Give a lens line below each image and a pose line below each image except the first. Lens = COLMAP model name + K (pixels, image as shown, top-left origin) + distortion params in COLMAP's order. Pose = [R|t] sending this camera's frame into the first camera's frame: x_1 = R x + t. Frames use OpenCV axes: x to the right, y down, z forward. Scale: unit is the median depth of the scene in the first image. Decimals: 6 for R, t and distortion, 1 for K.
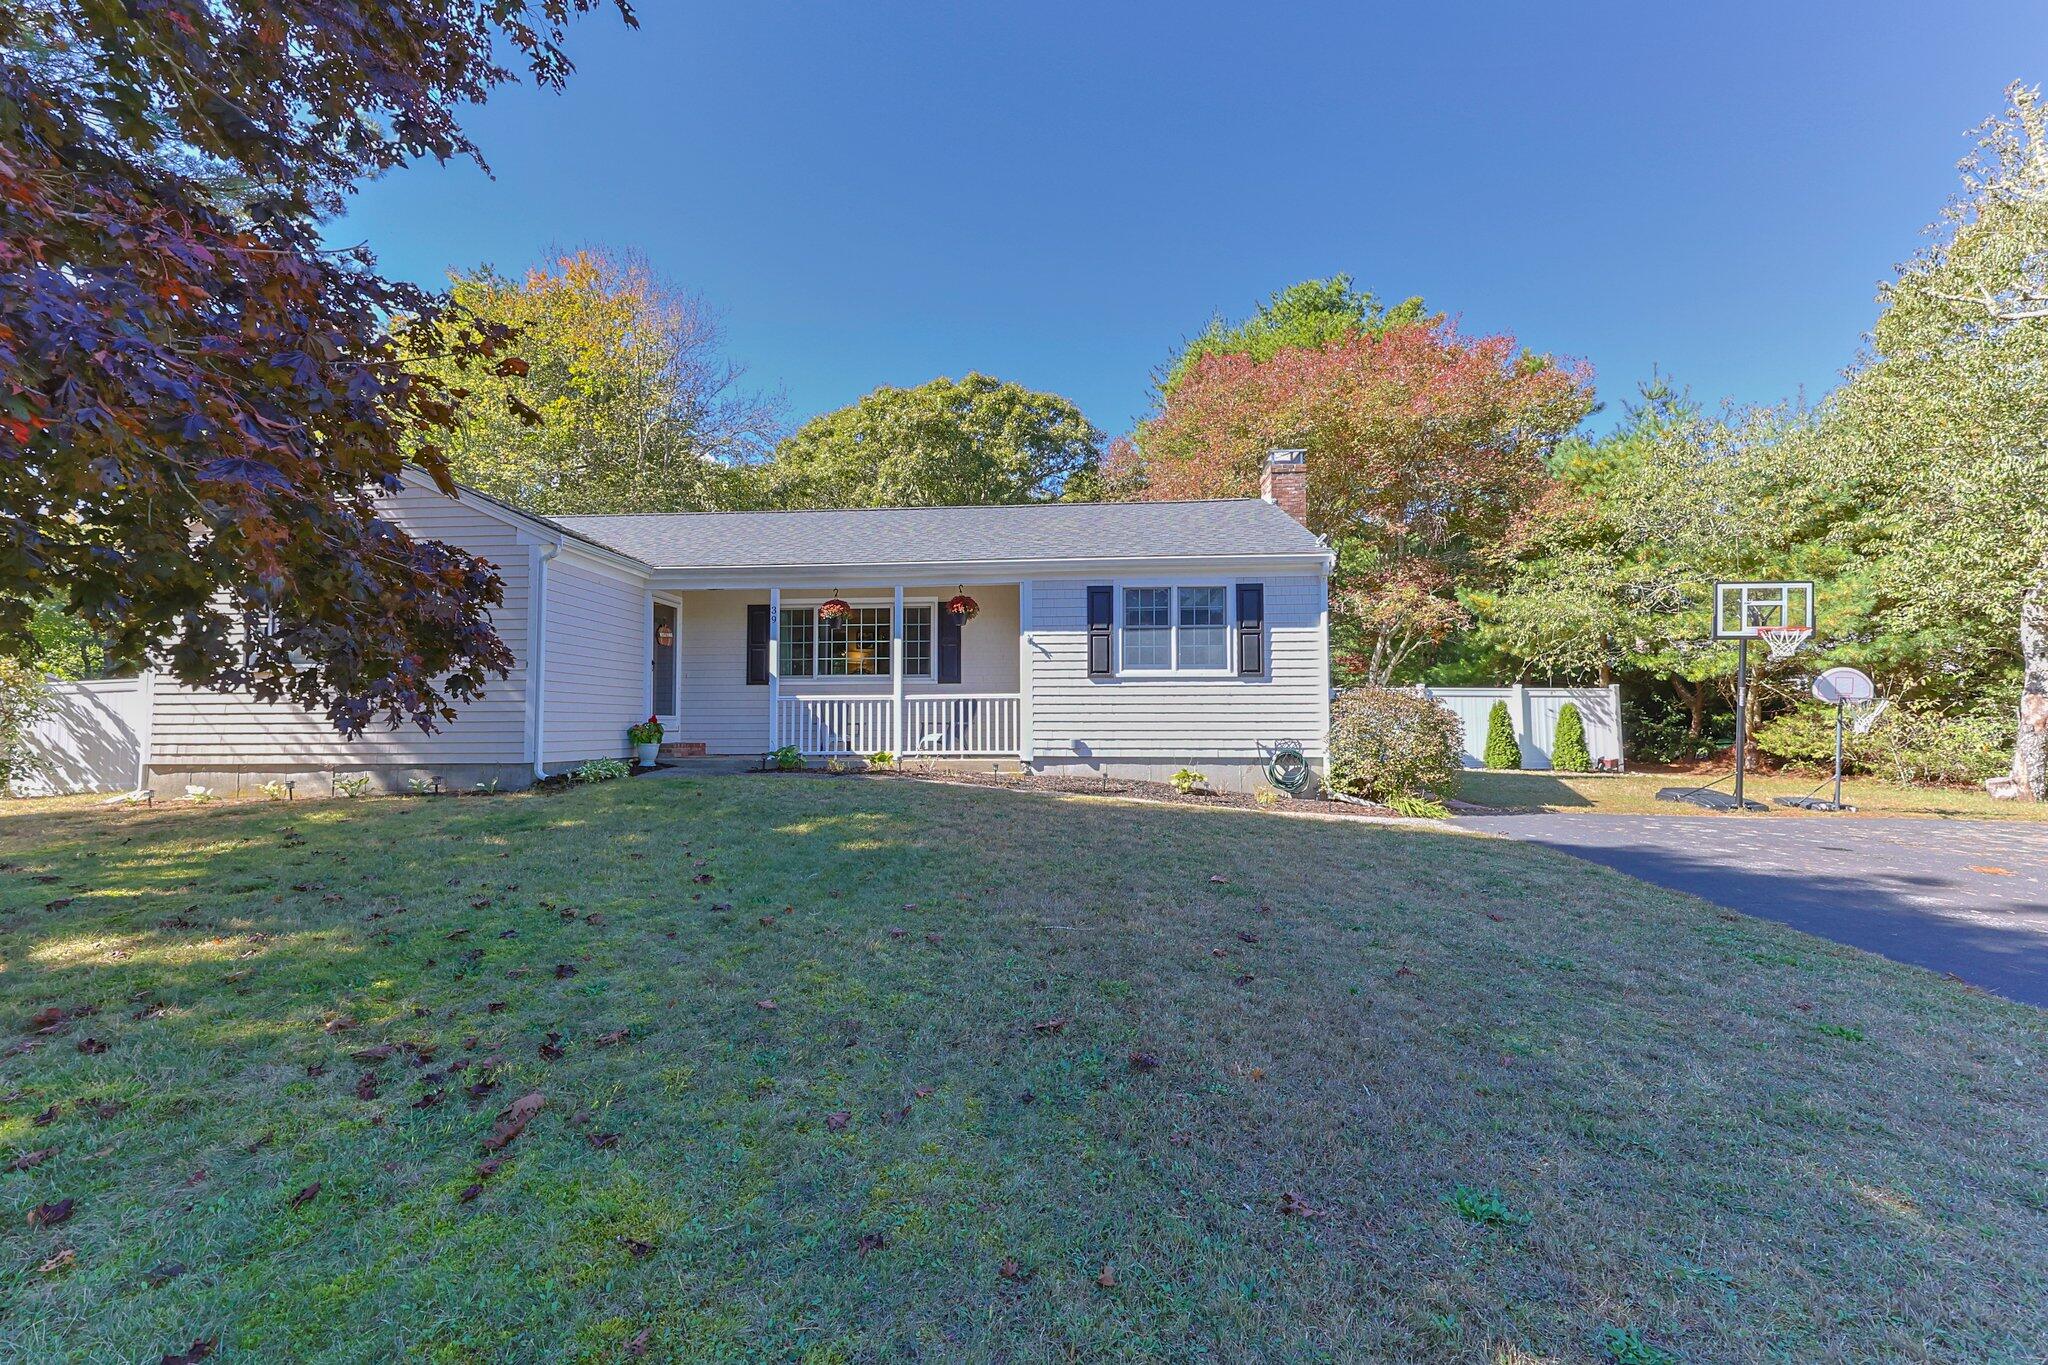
lens RADIAL K [[821.9, 0, 1018.9], [0, 821.9, 680.4], [0, 0, 1]] dist [0.001177, 0.000218]
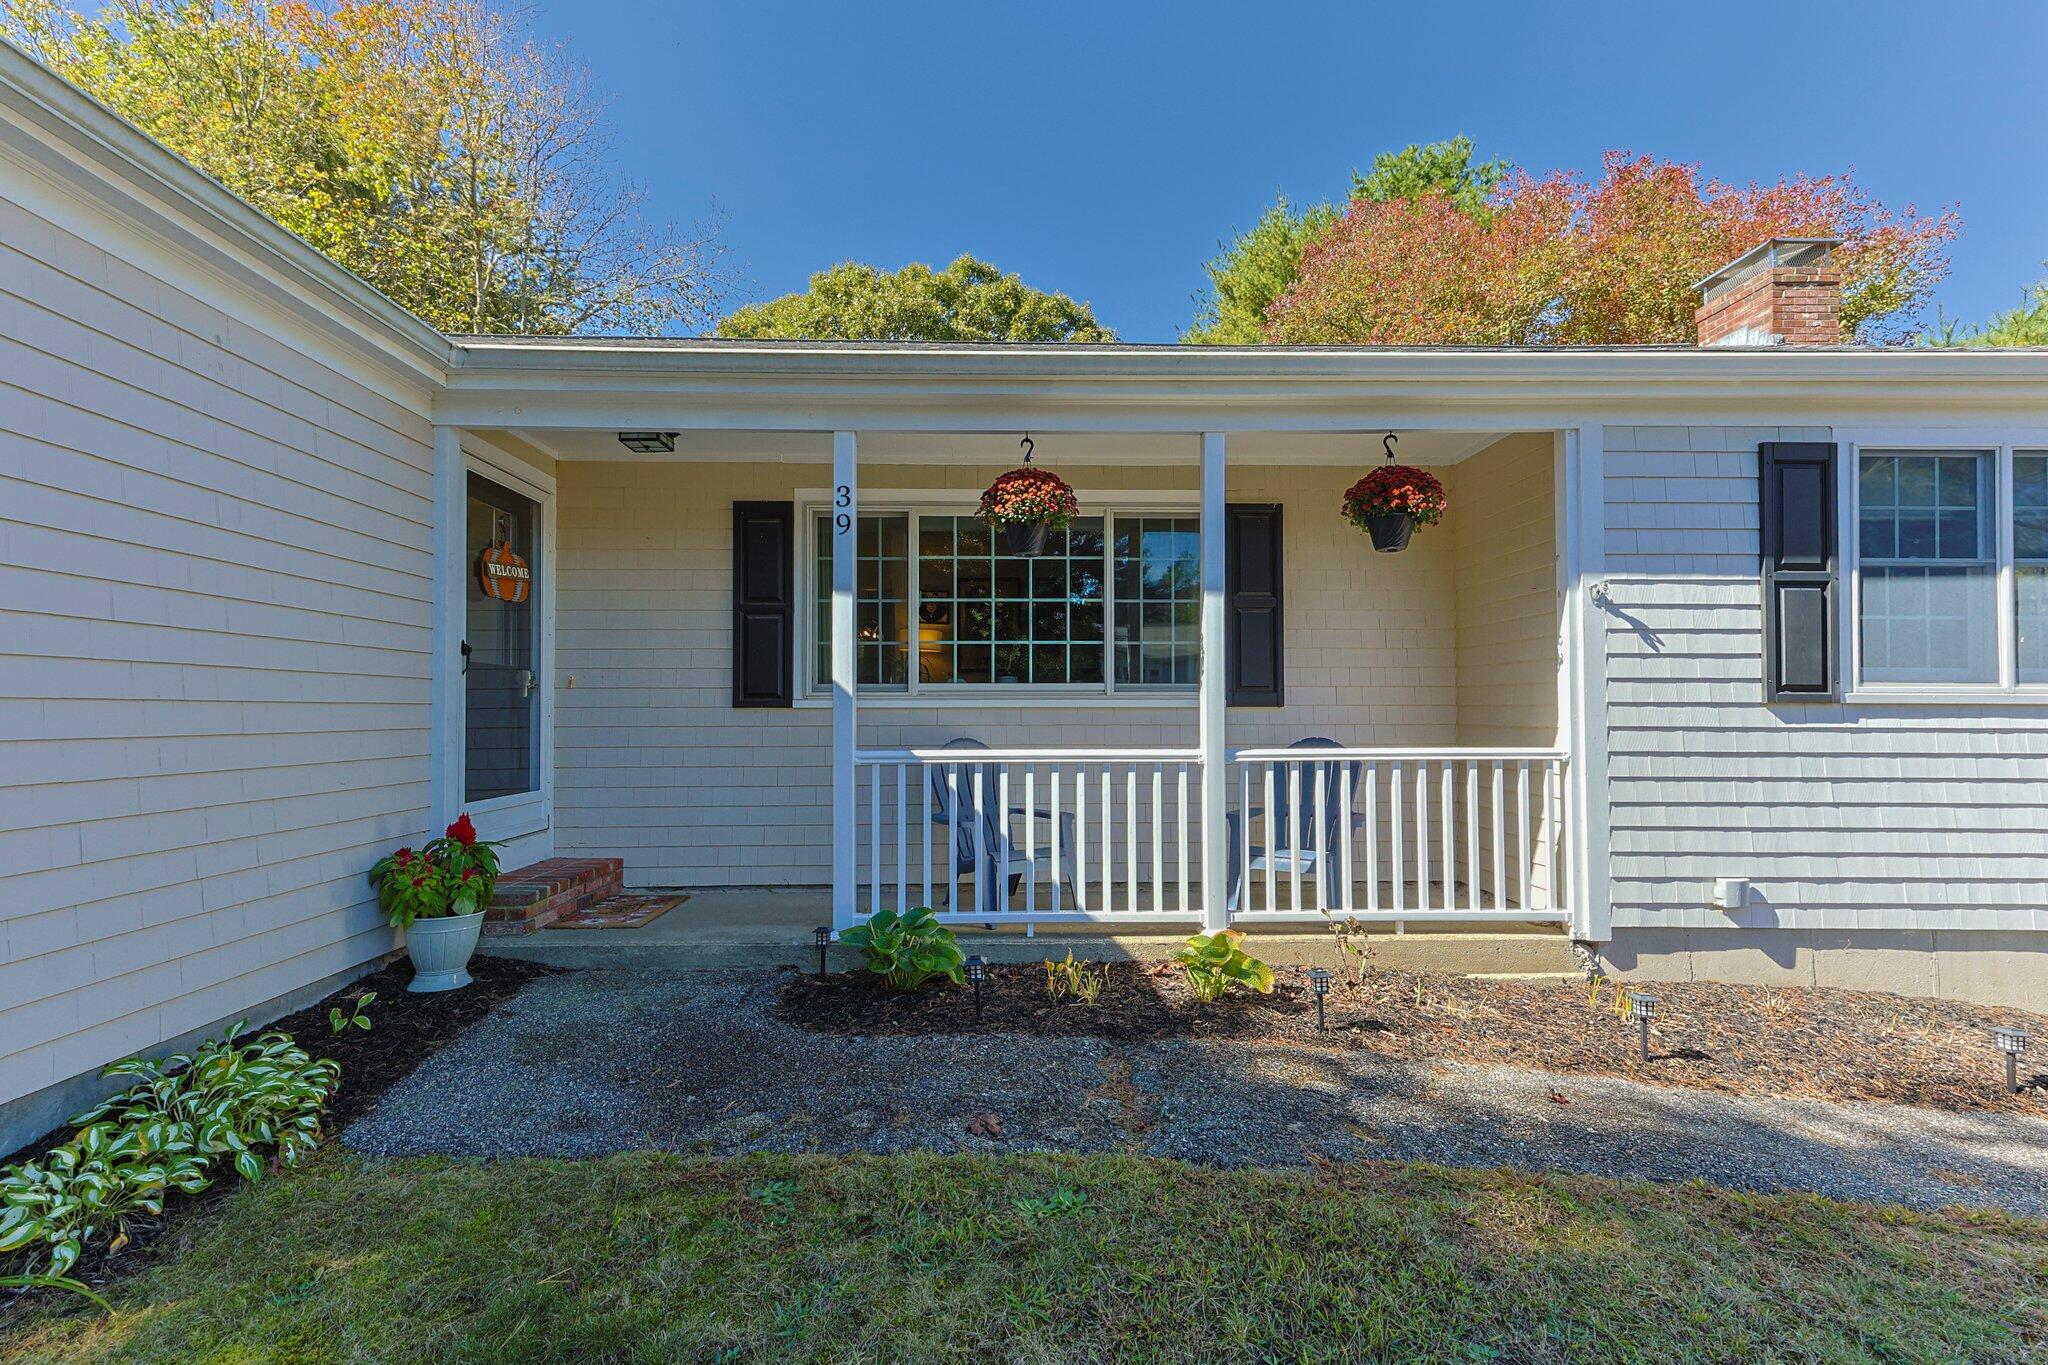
lens RADIAL K [[849.2, 0, 1014.7], [0, 849.2, 691.3], [0, 0, 1]] dist [0.018035, 0.000149]
pose [[0.994491, 0.004898, 0.104709, -0.271870], [-0.008140, 0.999500, 0.030553, -0.017233], [-0.104507, -0.031237, 0.994033, 0.660968]]
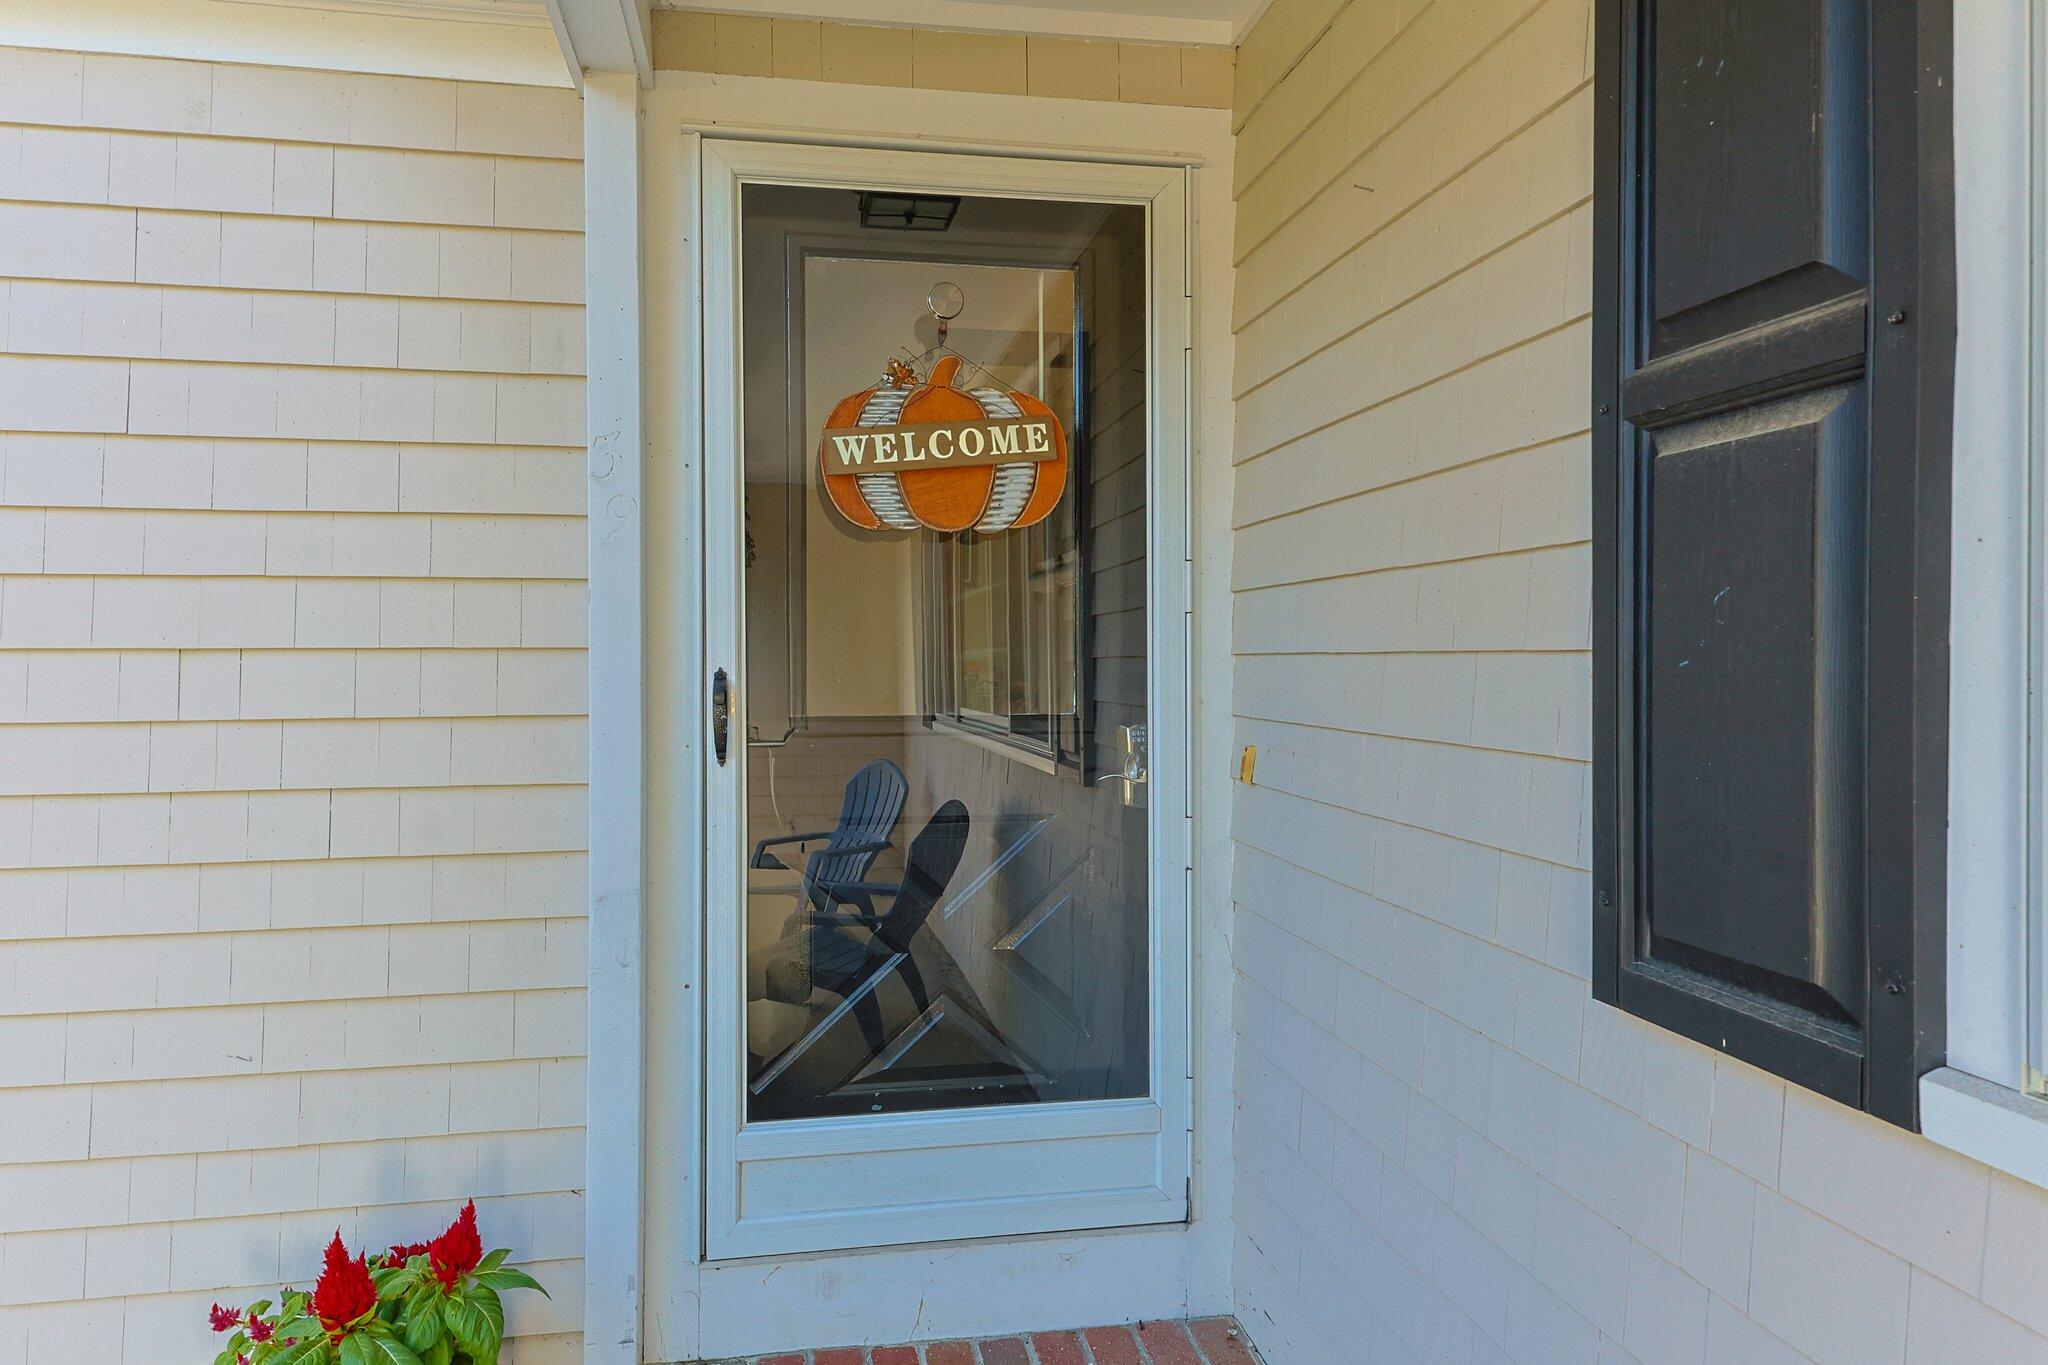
lens RADIAL K [[1186.3, 0, 1020.7], [0, 1186.3, 660.5], [0, 0, 1]] dist [0.000267, -0.000069]
pose [[0.236220, 0.011428, -0.971632, -0.281883], [0.050738, 0.998422, 0.024078, -0.029546], [0.970374, -0.054987, 0.235267, 1.060424]]
